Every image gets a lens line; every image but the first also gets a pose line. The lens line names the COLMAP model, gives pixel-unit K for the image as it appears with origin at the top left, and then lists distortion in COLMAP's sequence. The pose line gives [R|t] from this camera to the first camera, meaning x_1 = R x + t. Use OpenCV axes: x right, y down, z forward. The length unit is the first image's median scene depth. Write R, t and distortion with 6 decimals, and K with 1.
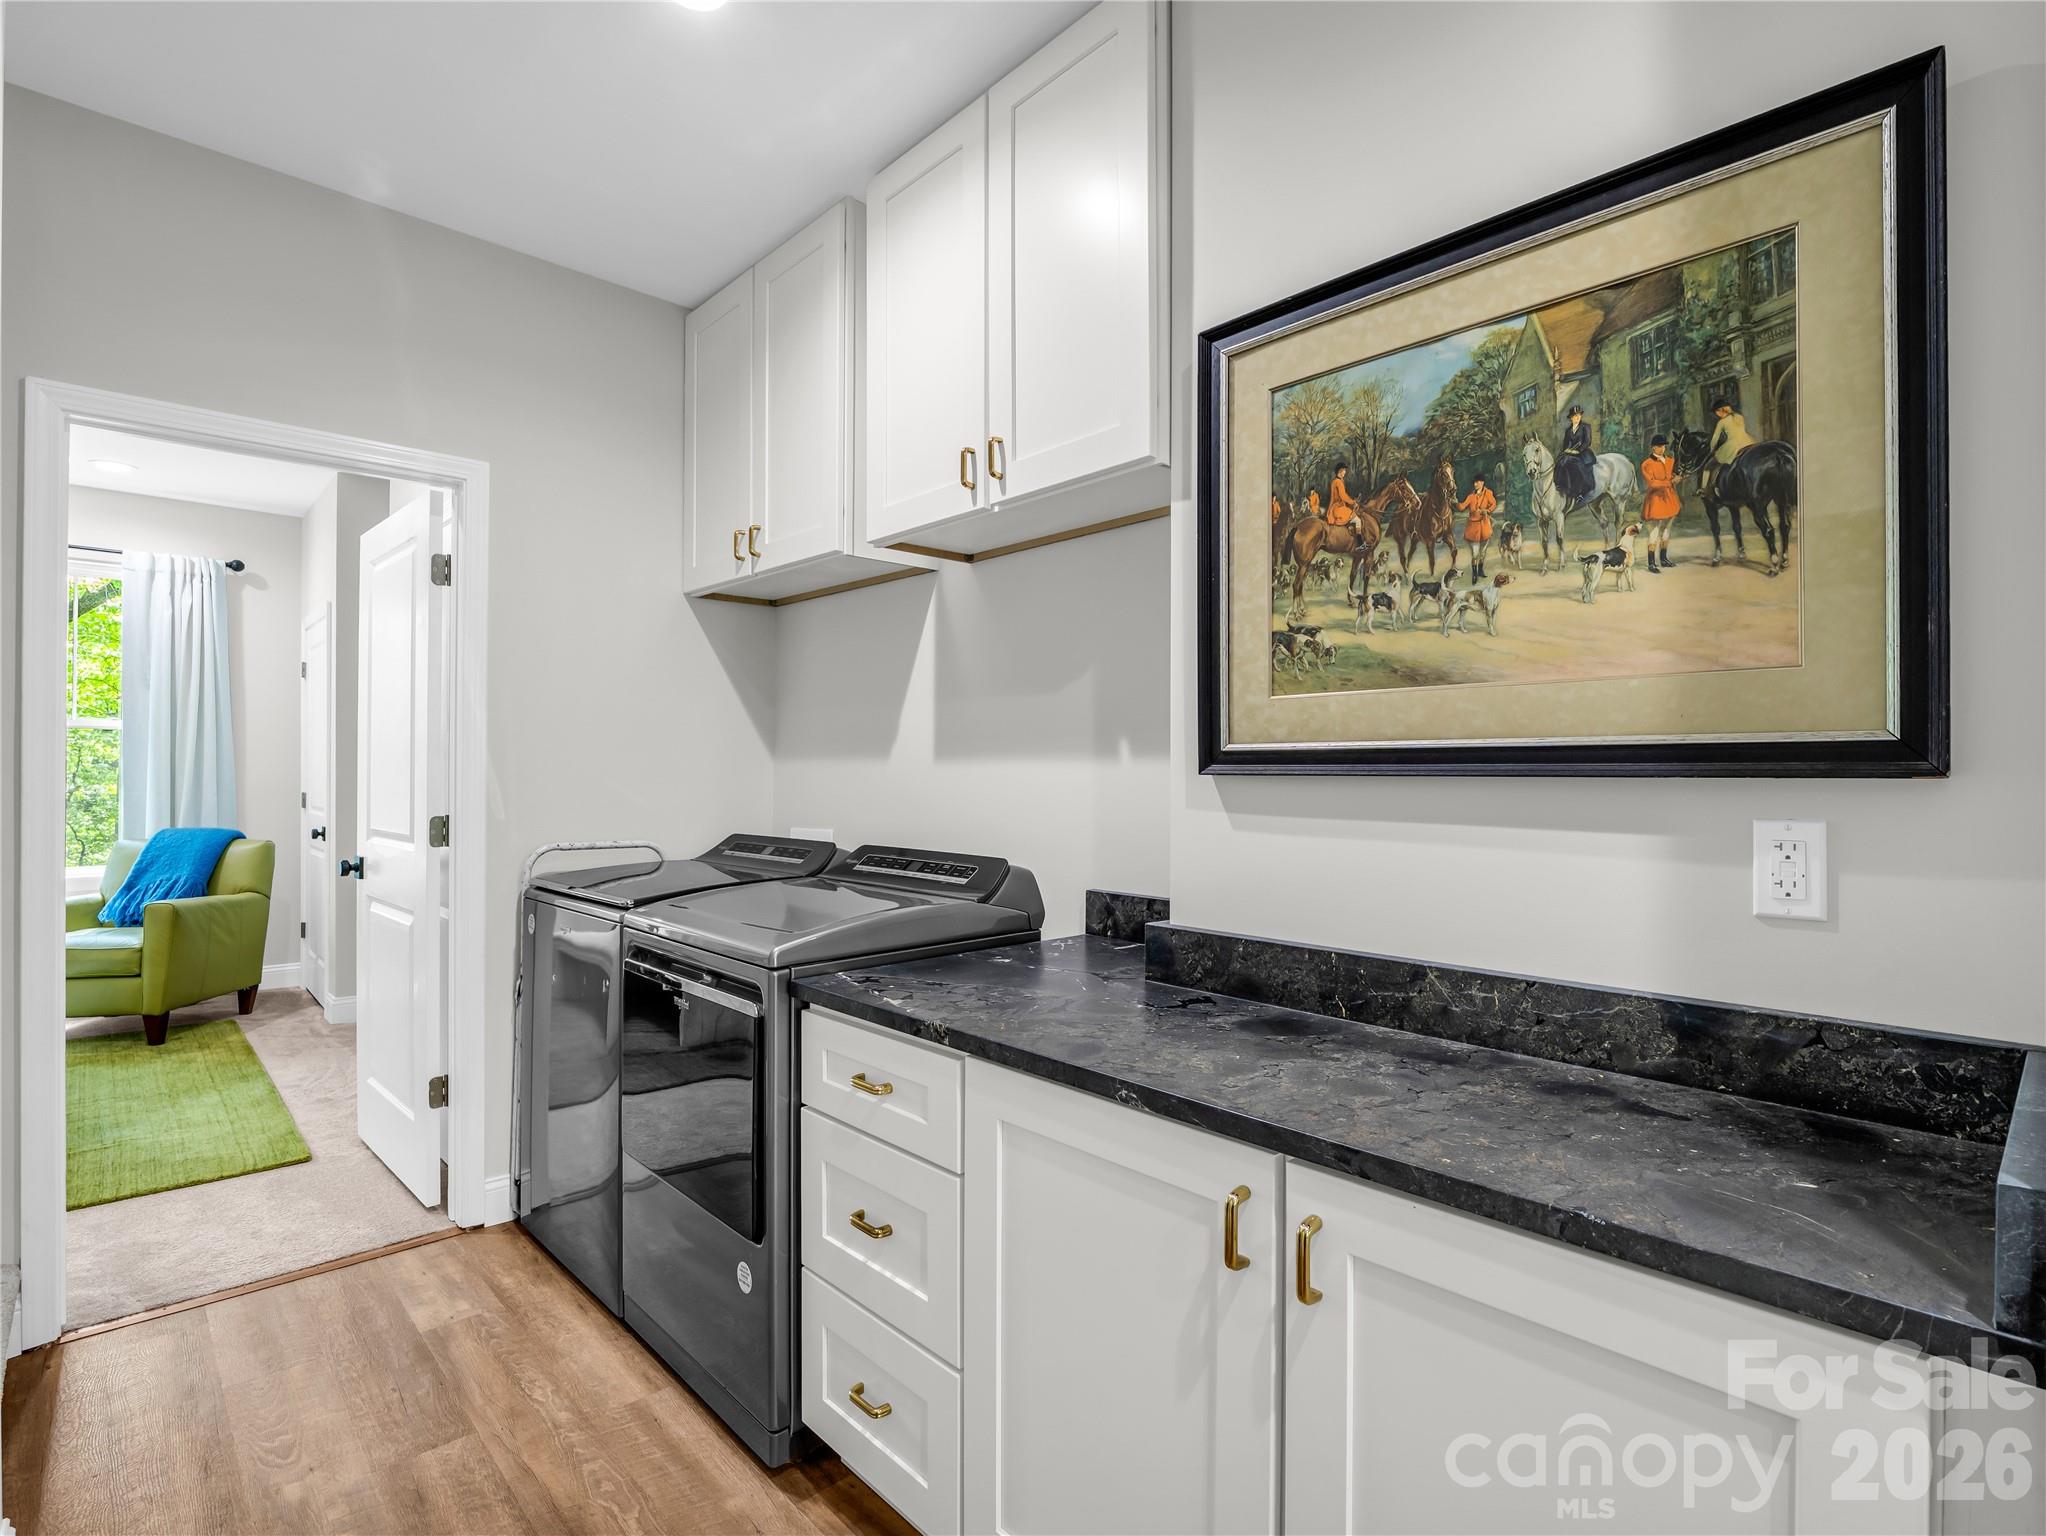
lens RADIAL K [[993.6, 0, 1028.5], [0, 993.6, 764.7], [0, 0, 1]] dist [-0.011565, 0.001234]
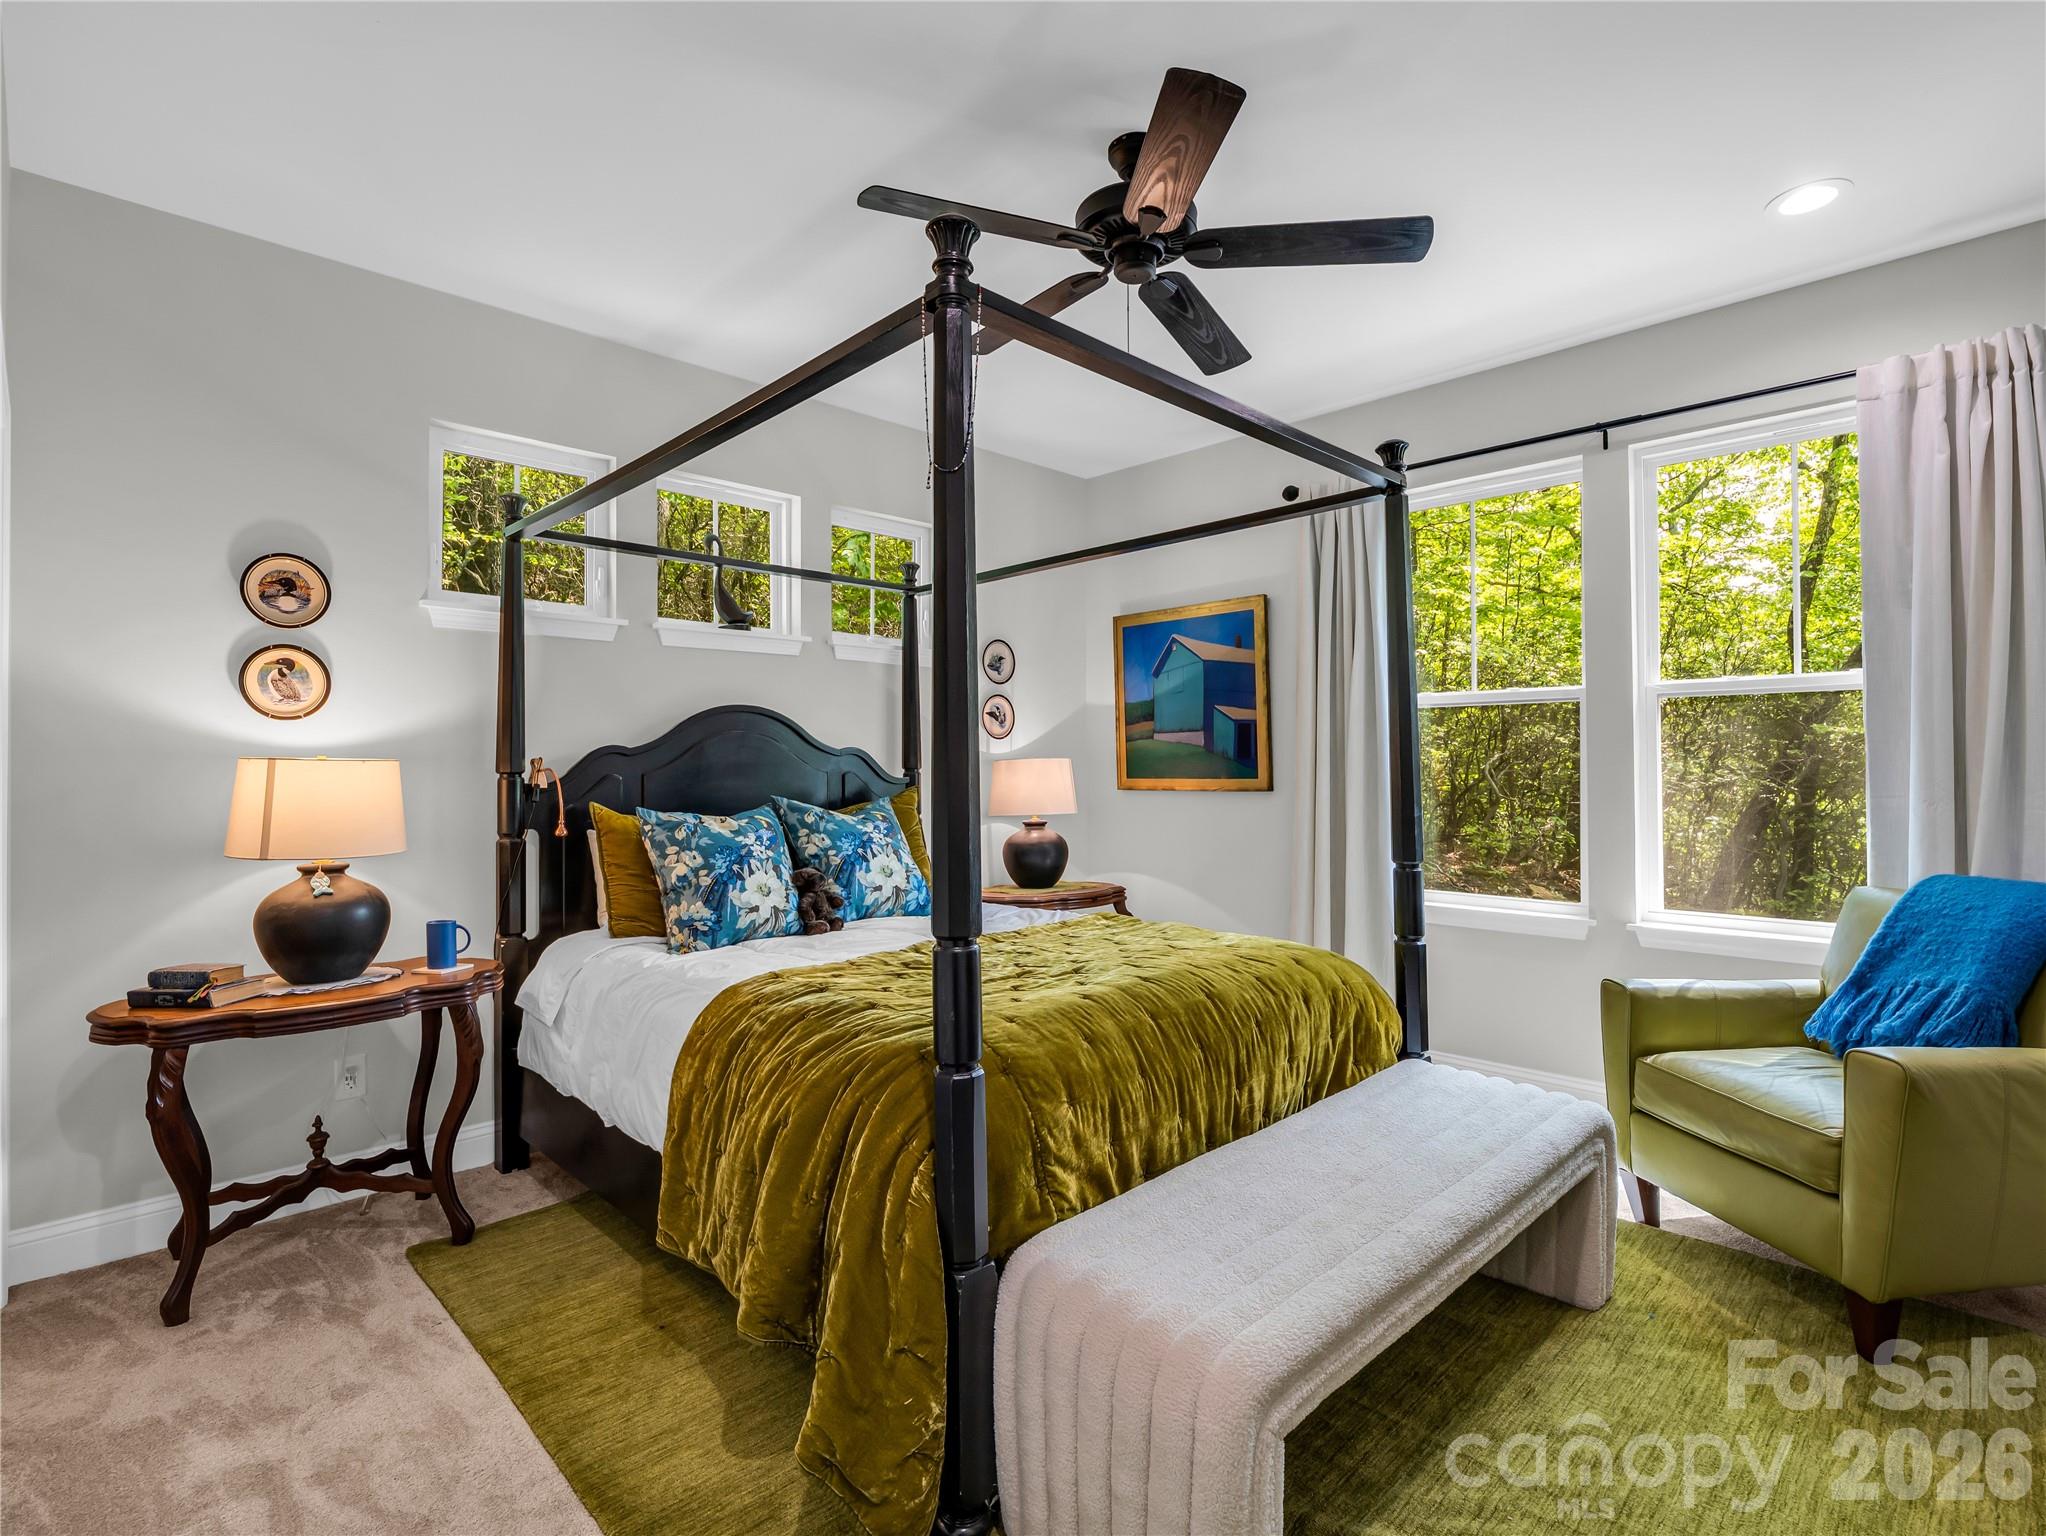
lens RADIAL K [[993.6, 0, 1021.7], [0, 993.6, 758.1], [0, 0, 1]] dist [-0.011565, 0.001234]
pose [[0.022569, -0.006582, -0.999724, -0.379782], [0.008080, 0.999947, -0.006401, 0.003443], [0.999713, -0.007933, 0.022621, 0.519926]]
